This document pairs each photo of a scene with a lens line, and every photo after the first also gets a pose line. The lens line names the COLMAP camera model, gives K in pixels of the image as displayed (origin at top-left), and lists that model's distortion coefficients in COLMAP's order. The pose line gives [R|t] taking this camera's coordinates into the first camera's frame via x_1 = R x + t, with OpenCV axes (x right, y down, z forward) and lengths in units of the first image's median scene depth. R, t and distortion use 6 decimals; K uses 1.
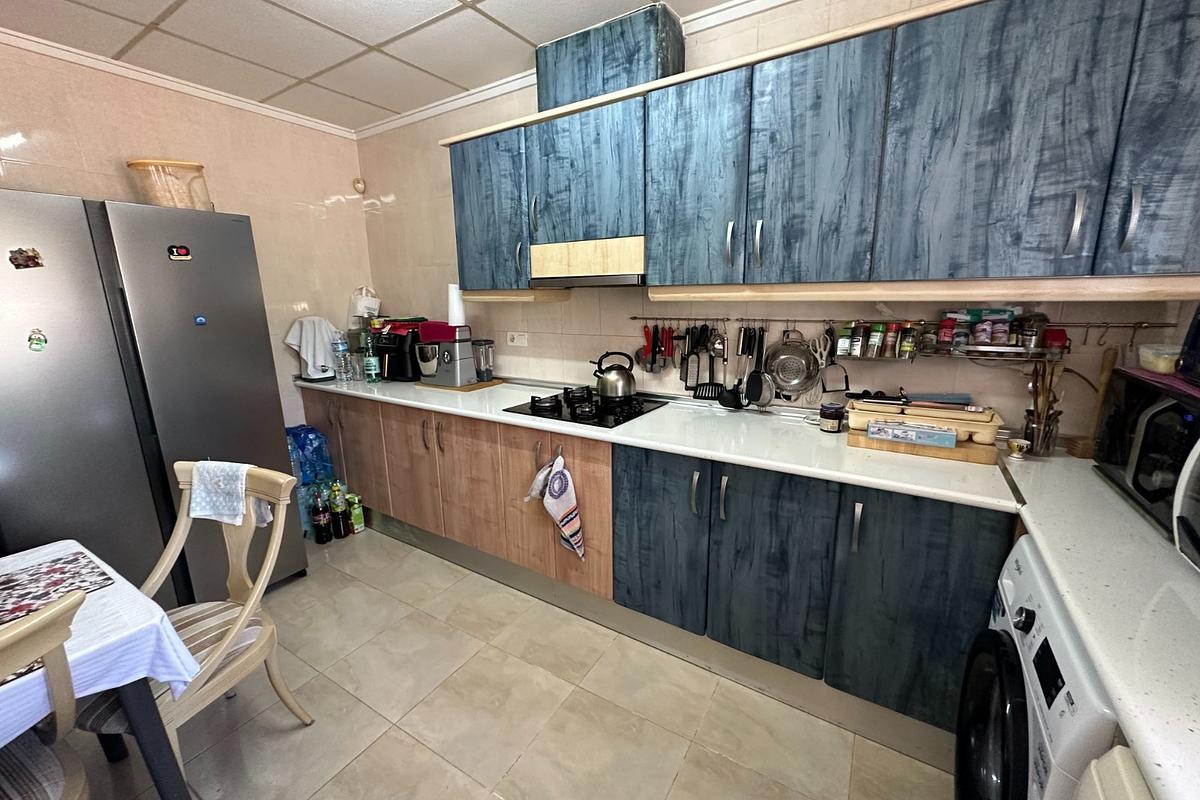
lens RADIAL K [[480.7, 0, 599.6], [0, 480.7, 399.3], [0, 0, 1]] dist [-0.003577, 0.000382]
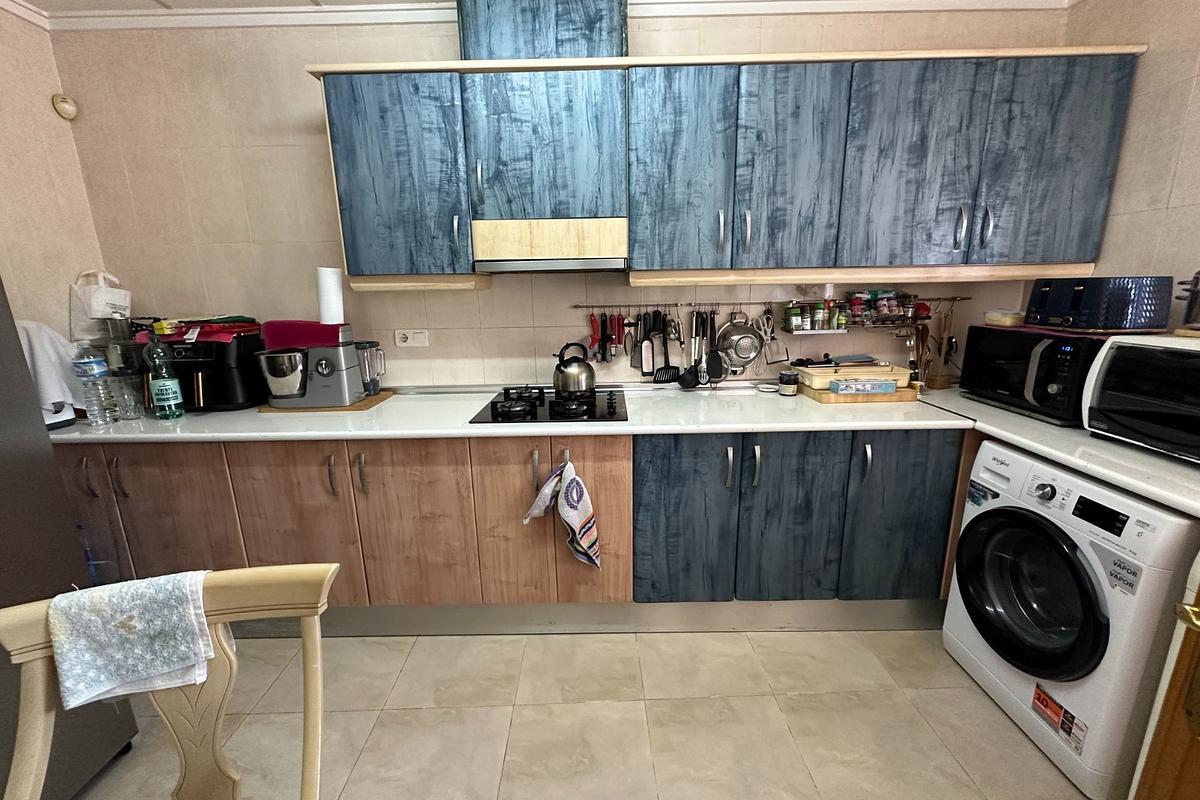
lens RADIAL K [[480.7, 0, 598.9], [0, 480.7, 399.2], [0, 0, 1]] dist [-0.003577, 0.000382]
pose [[0.841627, -0.122483, 0.525986, -0.535722], [0.121151, 0.991939, 0.037133, -0.024082], [-0.526295, 0.032472, 0.849682, 0.238685]]
